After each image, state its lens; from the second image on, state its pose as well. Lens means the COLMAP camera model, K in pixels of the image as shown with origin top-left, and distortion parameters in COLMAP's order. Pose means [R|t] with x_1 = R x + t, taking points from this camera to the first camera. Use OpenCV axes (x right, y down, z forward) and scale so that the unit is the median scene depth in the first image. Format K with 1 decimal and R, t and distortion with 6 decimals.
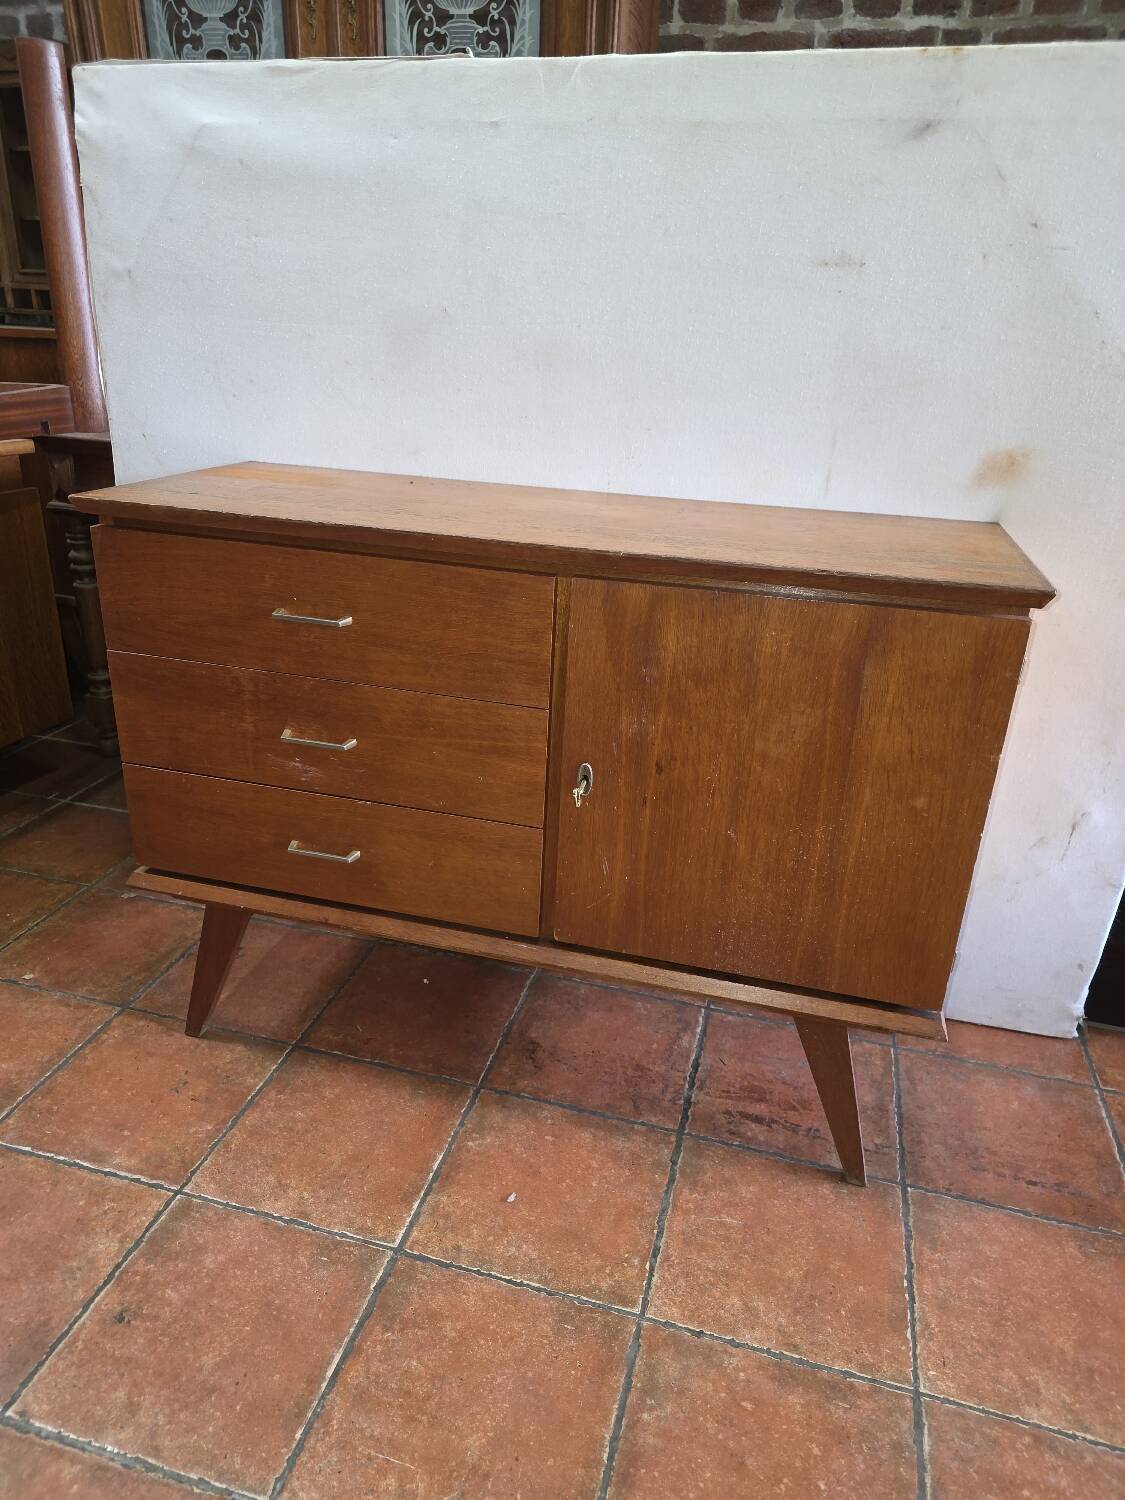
lens RADIAL K [[1017.2, 0, 558.7], [0, 1017.2, 761.2], [0, 0, 1]] dist [0.027835, -0.017577]
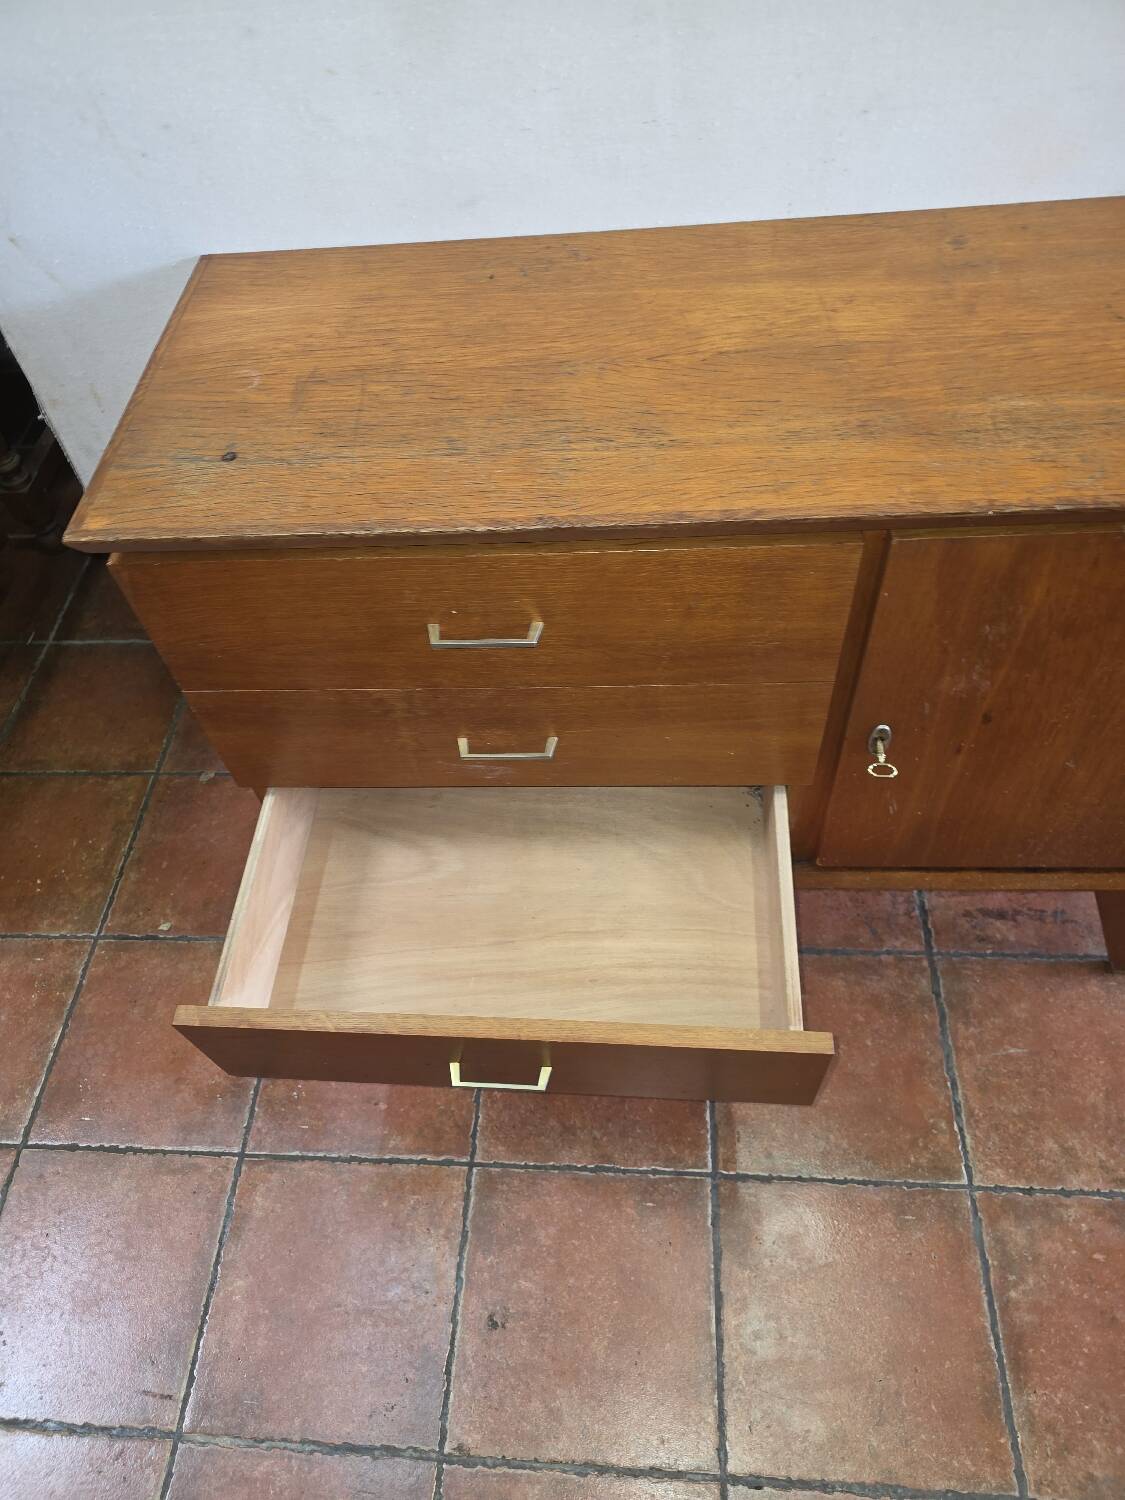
lens RADIAL K [[1017.8, 0, 547.8], [0, 1017.8, 761.8], [0, 0, 1]] dist [0.029697, -0.023200]
pose [[0.970910, -0.239308, 0.008064, -0.219786], [0.202177, 0.837378, 0.507861, -0.394689], [-0.128288, -0.491457, 0.861401, 0.341168]]
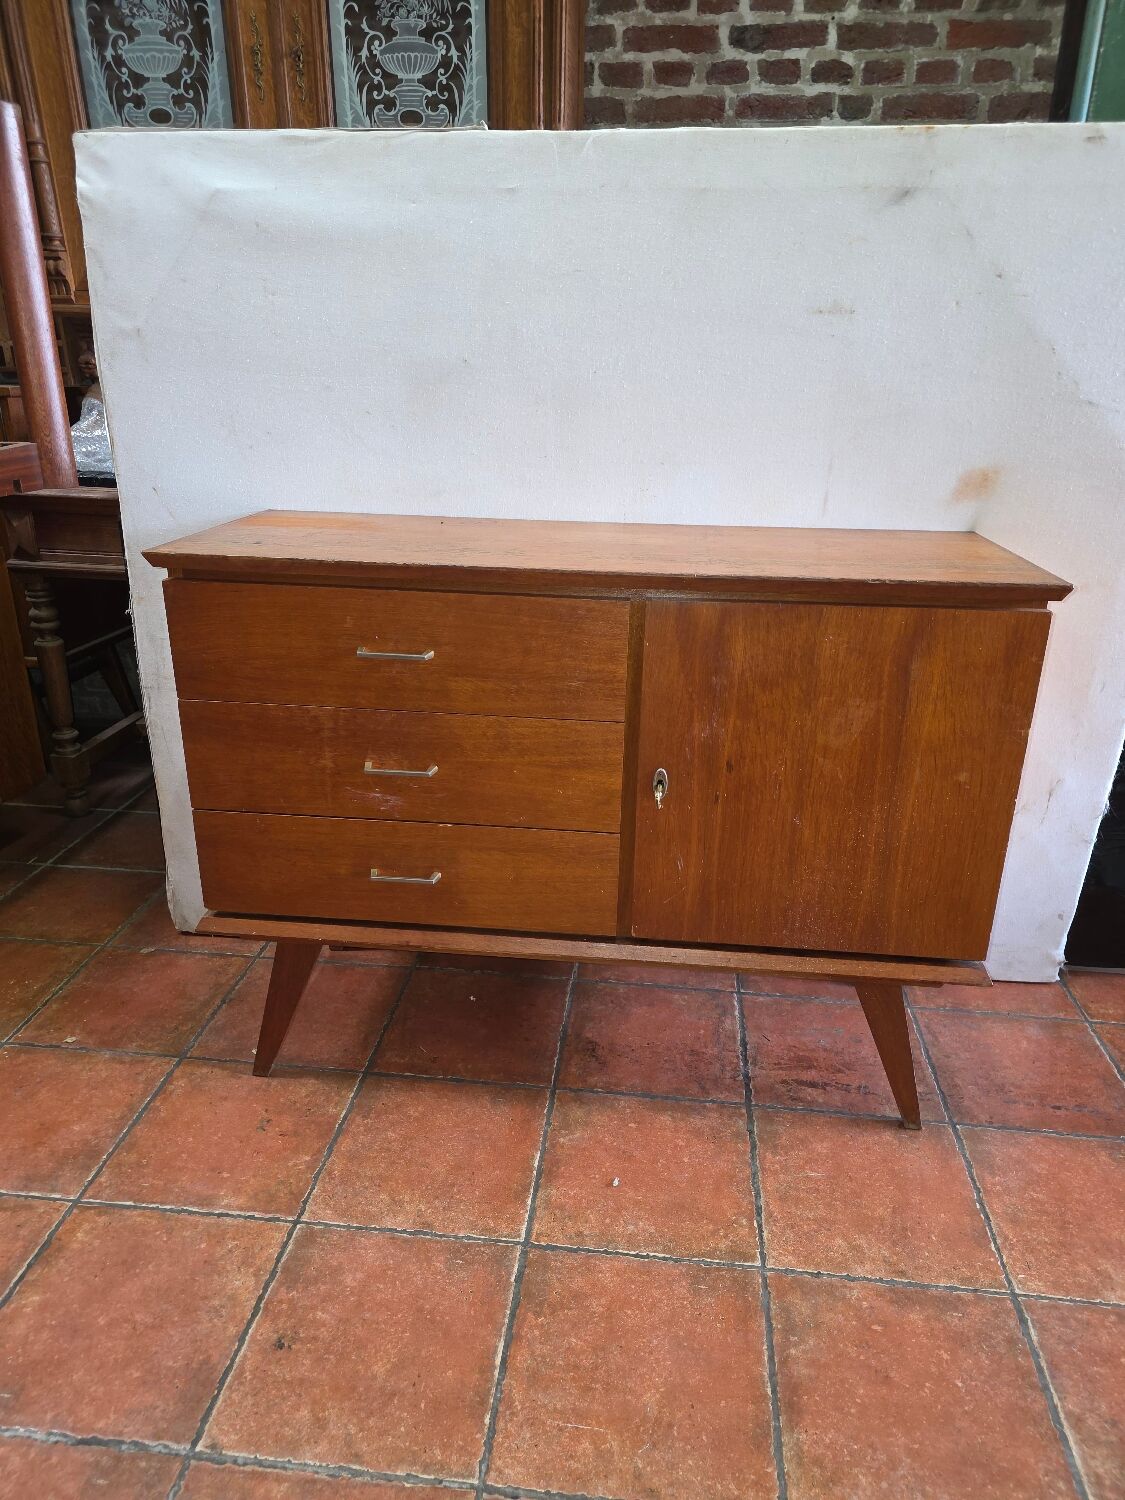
lens RADIAL K [[1013.8, 0, 575.0], [0, 1013.8, 763.0], [0, 0, 1]] dist [0.033711, -0.022881]
pose [[0.986659, -0.082907, 0.140110, -0.206291], [0.086466, 0.996064, -0.019493, 0.008804], [-0.137943, 0.031348, 0.989944, -0.062205]]
